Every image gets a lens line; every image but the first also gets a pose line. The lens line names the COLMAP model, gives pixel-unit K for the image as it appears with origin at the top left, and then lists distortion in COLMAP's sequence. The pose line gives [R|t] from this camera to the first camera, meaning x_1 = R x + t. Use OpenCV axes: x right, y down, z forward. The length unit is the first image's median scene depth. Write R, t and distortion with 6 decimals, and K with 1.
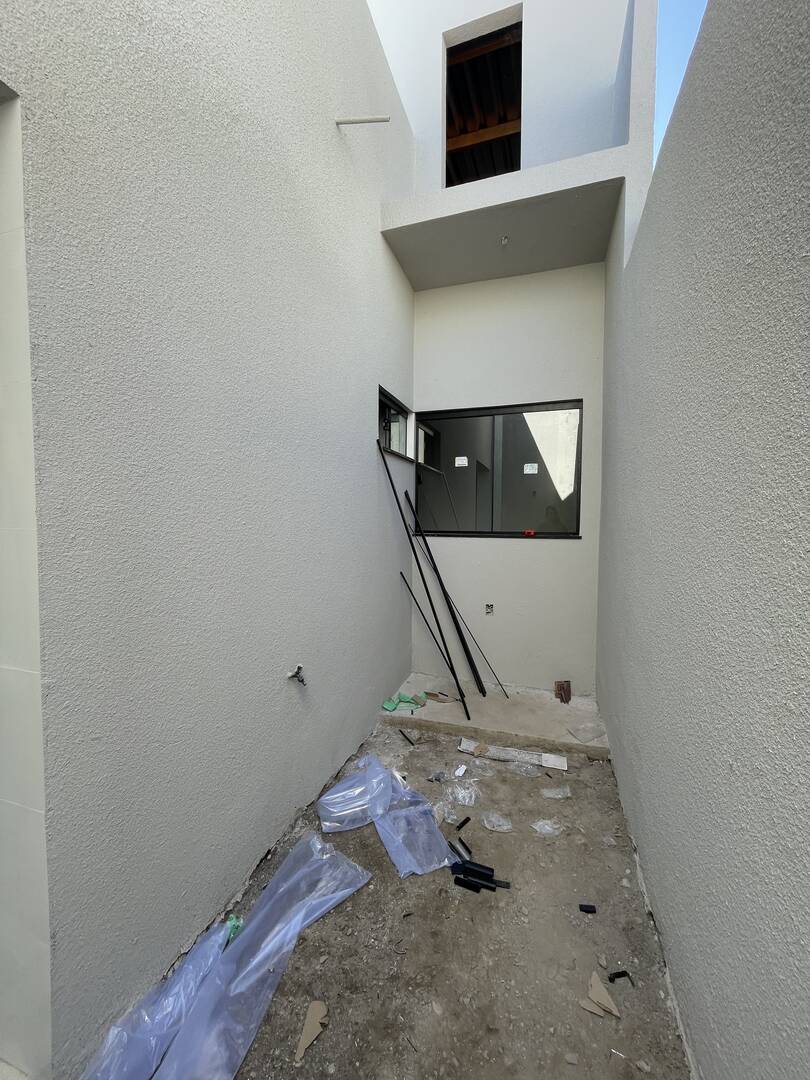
lens RADIAL K [[434.1, 0, 408.4], [0, 434.1, 537.9], [0, 0, 1]] dist [-0.001481, -0.000384]
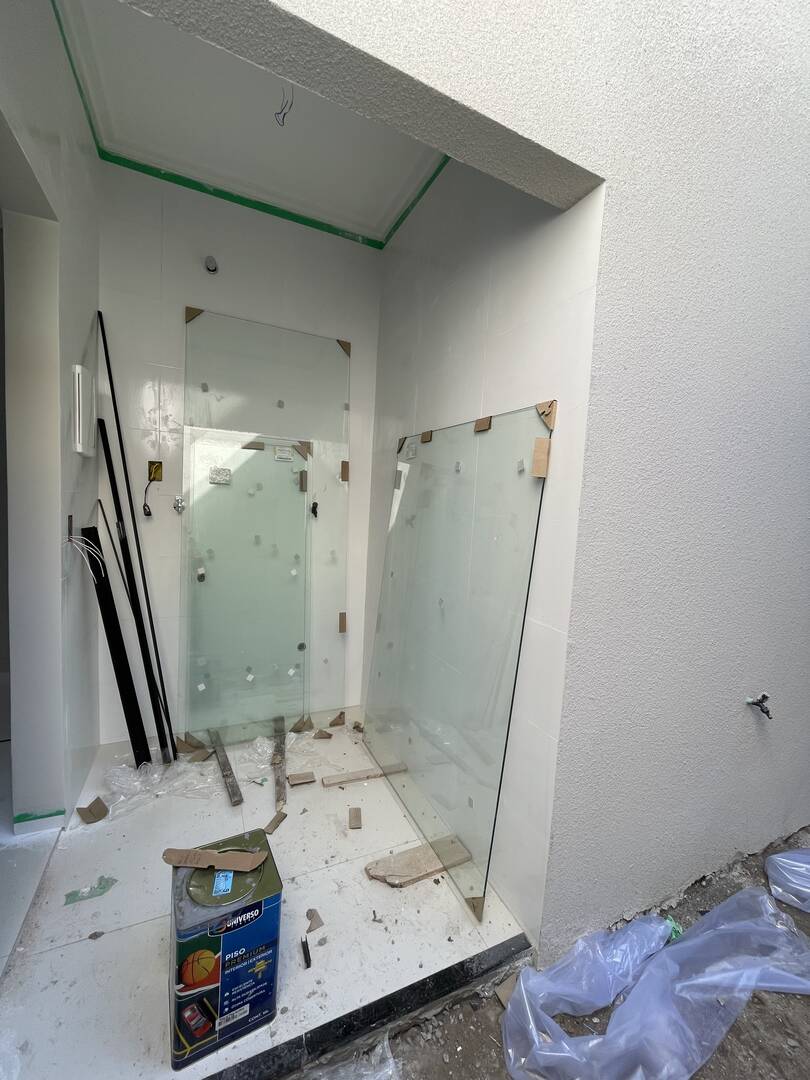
lens RADIAL K [[434.1, 0, 408.4], [0, 434.1, 537.9], [0, 0, 1]] dist [-0.001481, -0.000384]
pose [[0.684386, 0.088686, -0.723706, -0.178715], [-0.084586, 0.995530, 0.042006, 0.009135], [0.724197, 0.032467, 0.688828, -0.159312]]
